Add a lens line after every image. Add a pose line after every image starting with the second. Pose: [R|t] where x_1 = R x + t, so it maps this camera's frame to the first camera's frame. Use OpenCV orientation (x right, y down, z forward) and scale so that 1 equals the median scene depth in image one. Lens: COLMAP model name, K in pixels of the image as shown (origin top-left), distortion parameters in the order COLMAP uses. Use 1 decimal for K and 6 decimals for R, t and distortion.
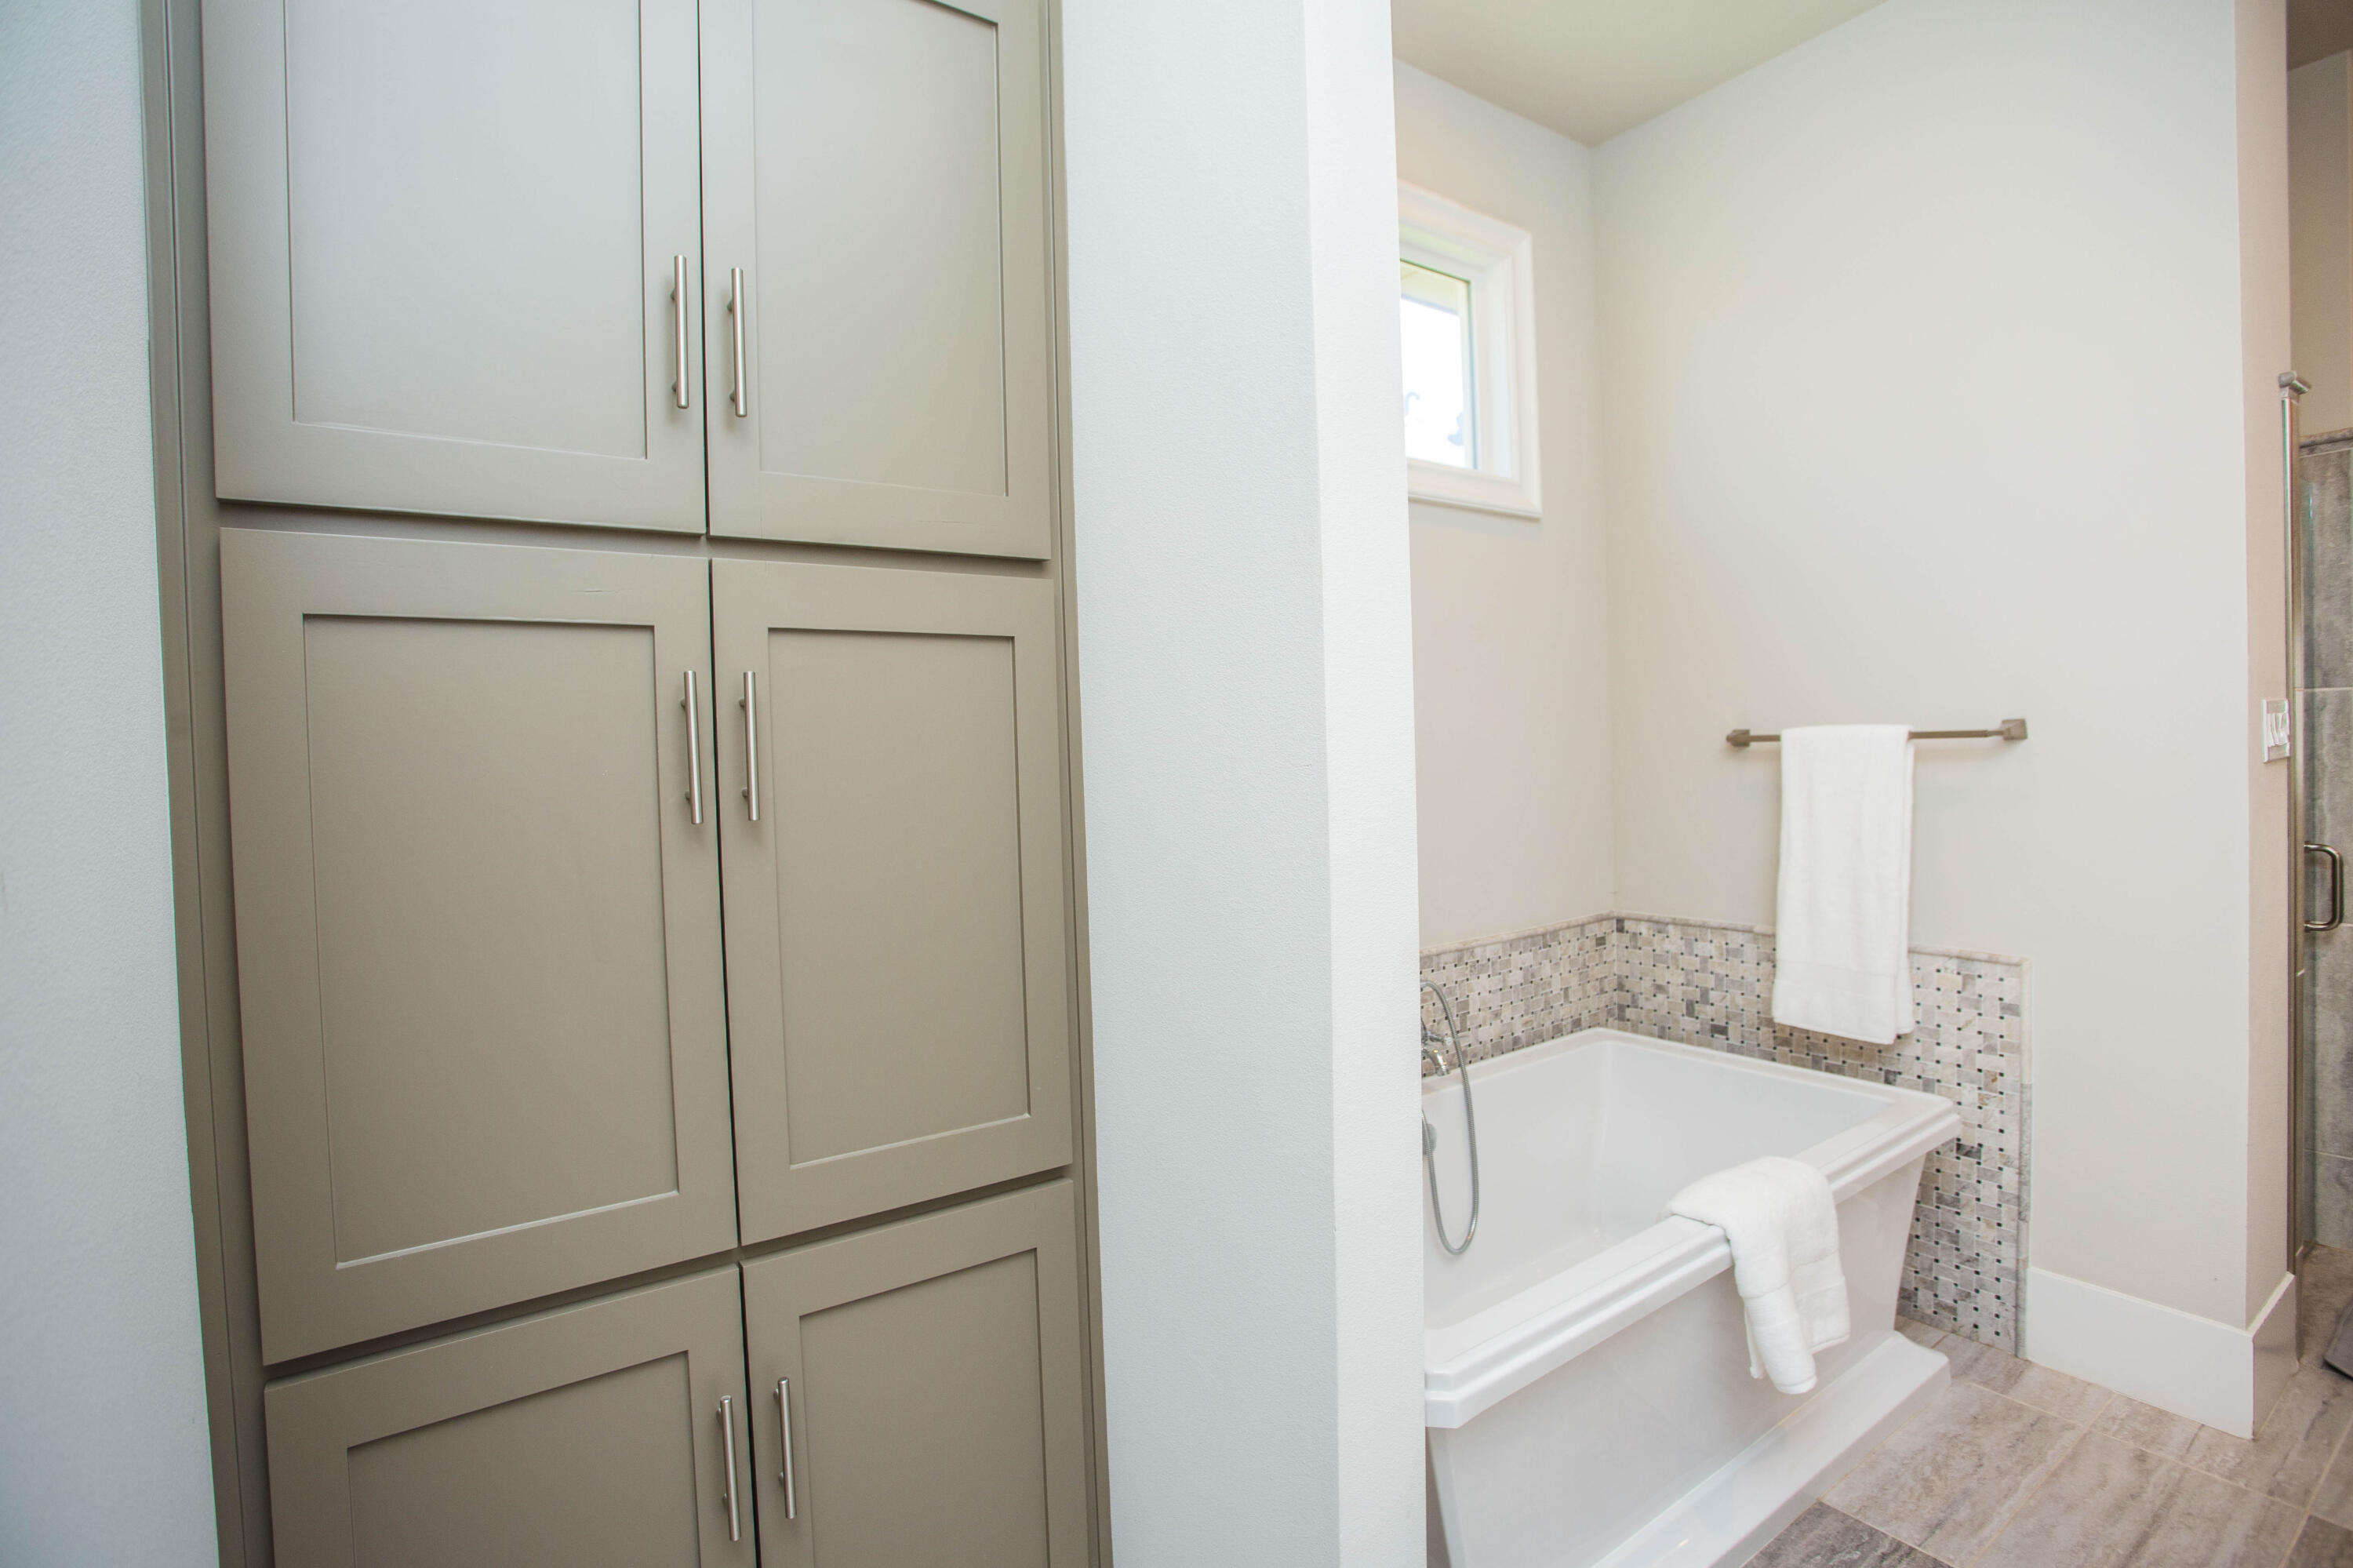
lens RADIAL K [[1135.8, 0, 1176.5], [0, 1135.8, 784.0], [0, 0, 1]] dist [-0.055456, 0.019777]
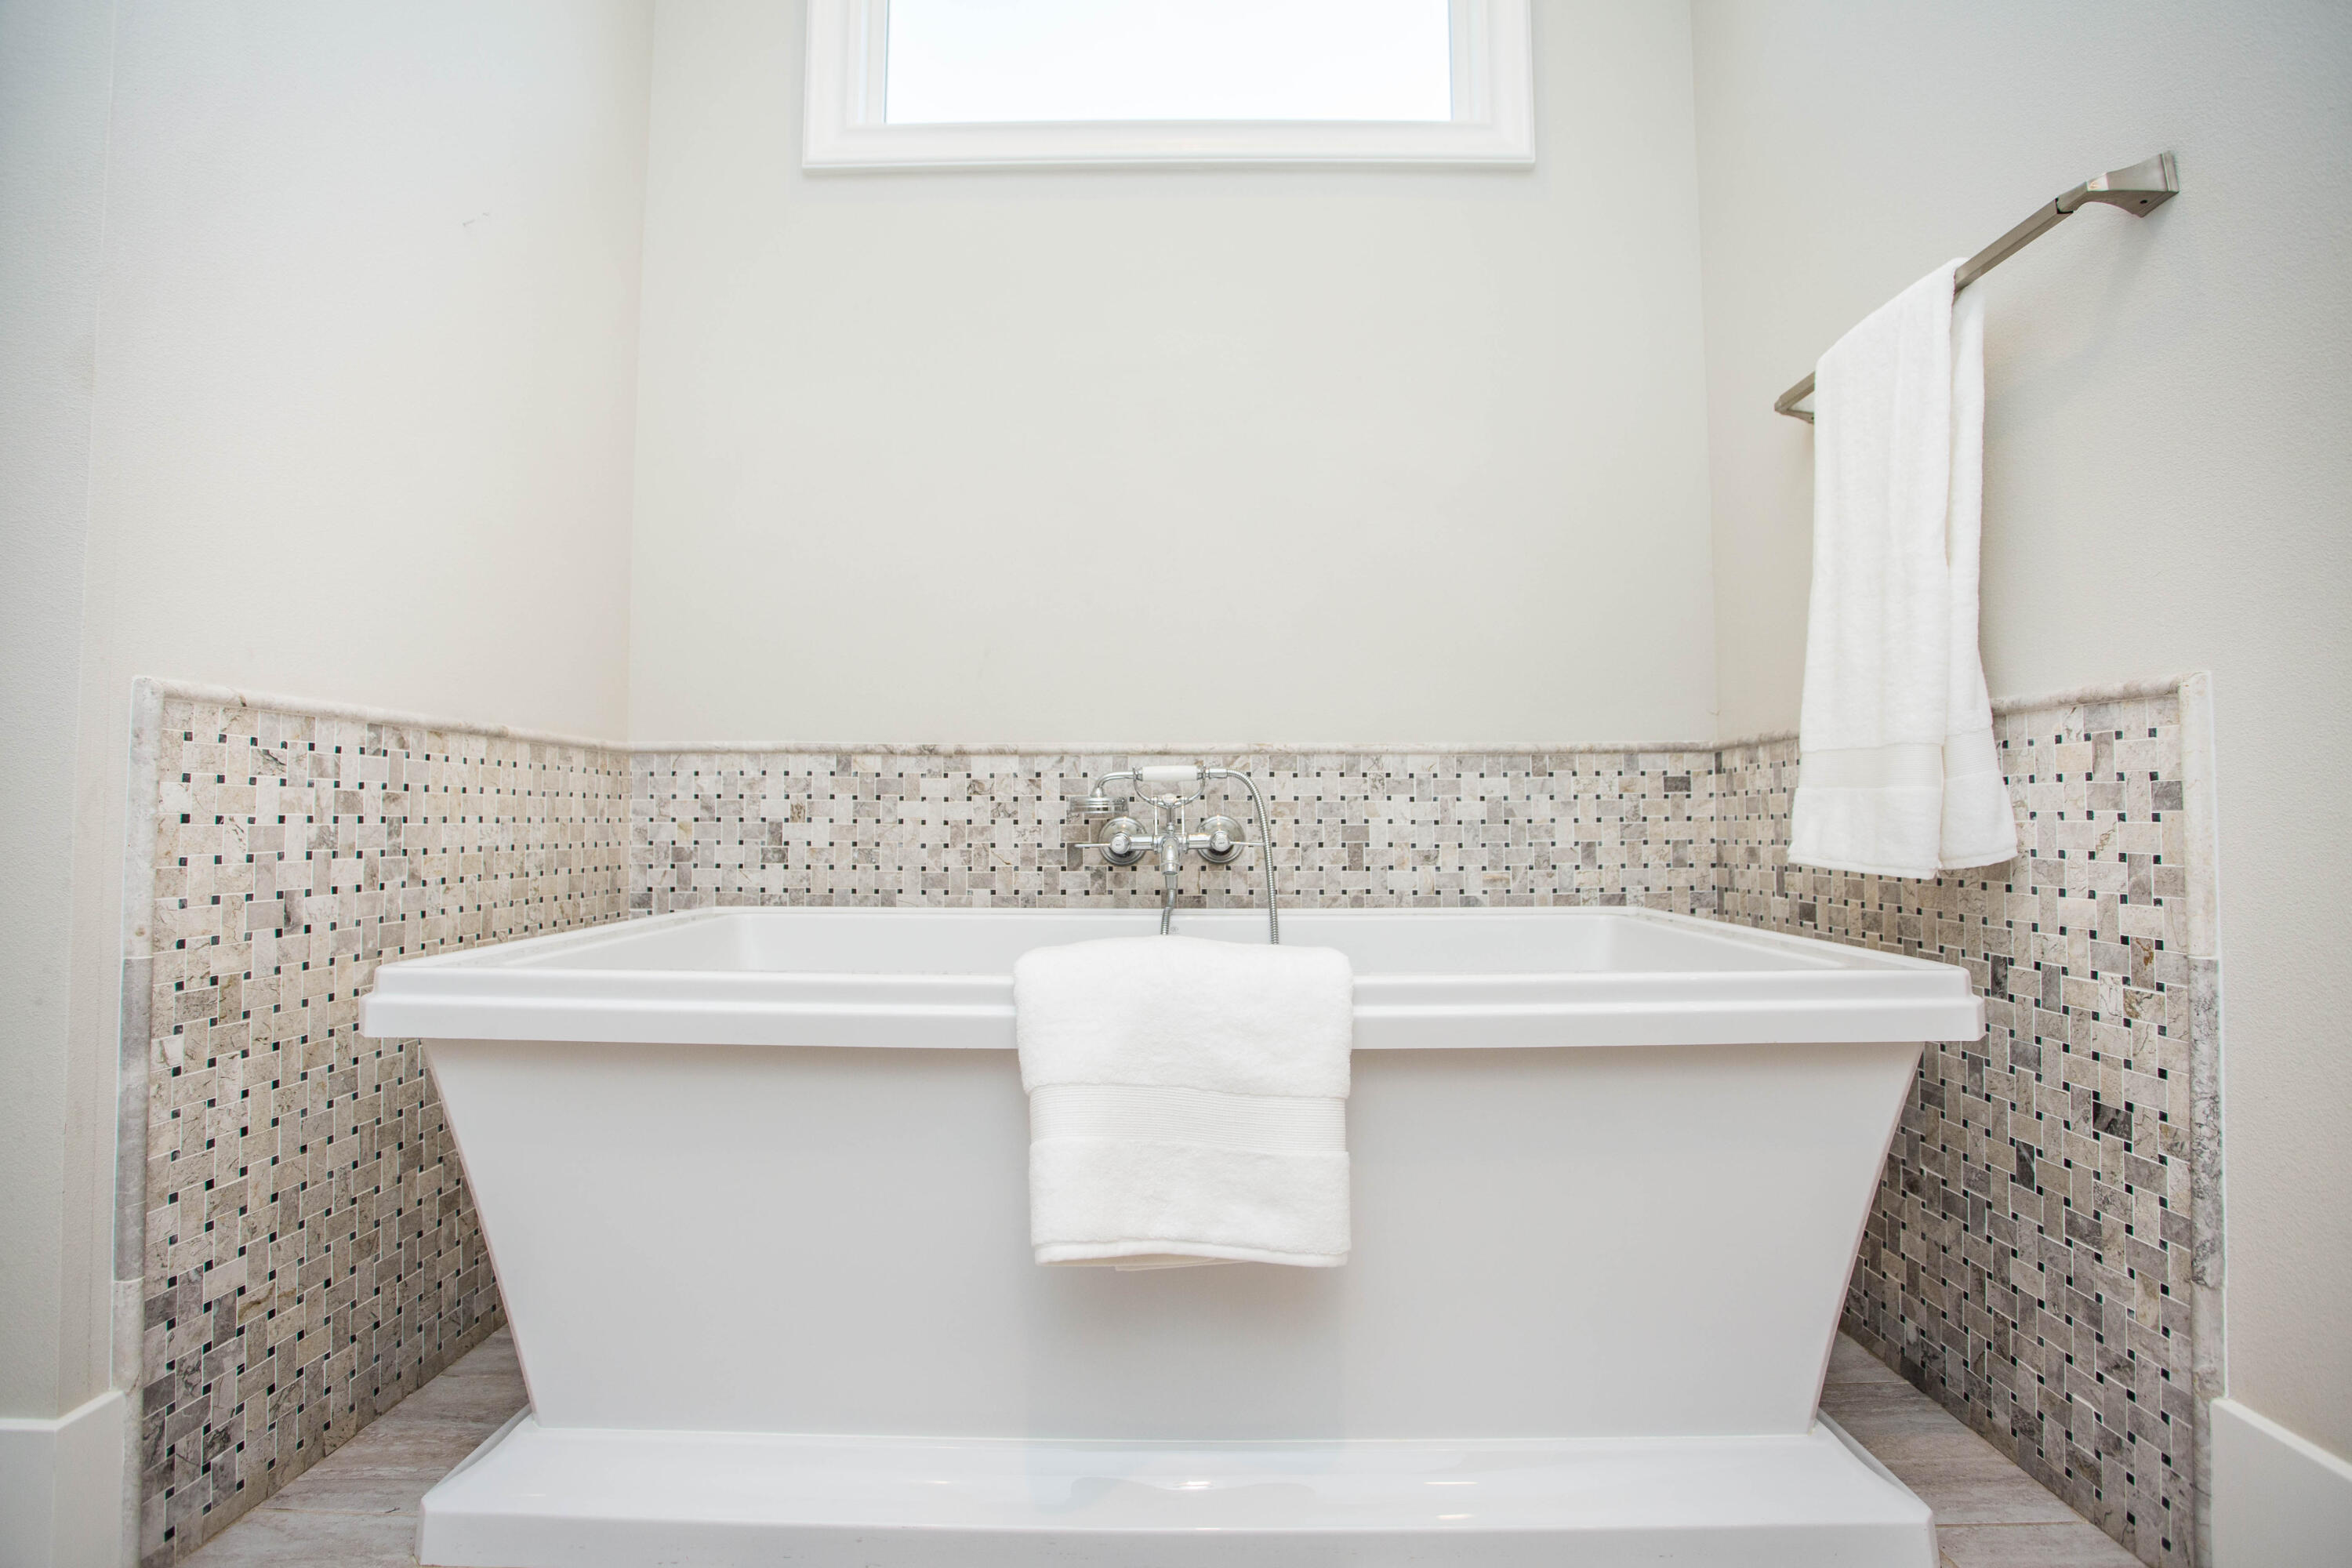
lens RADIAL K [[1153.6, 0, 1182.7], [0, 1153.6, 777.2], [0, 0, 1]] dist [-0.058328, 0.023646]
pose [[0.819810, 0.010298, -0.572543, 0.651644], [-0.043191, 0.998102, -0.043891, 0.222029], [0.571005, 0.060711, 0.818699, 0.379959]]
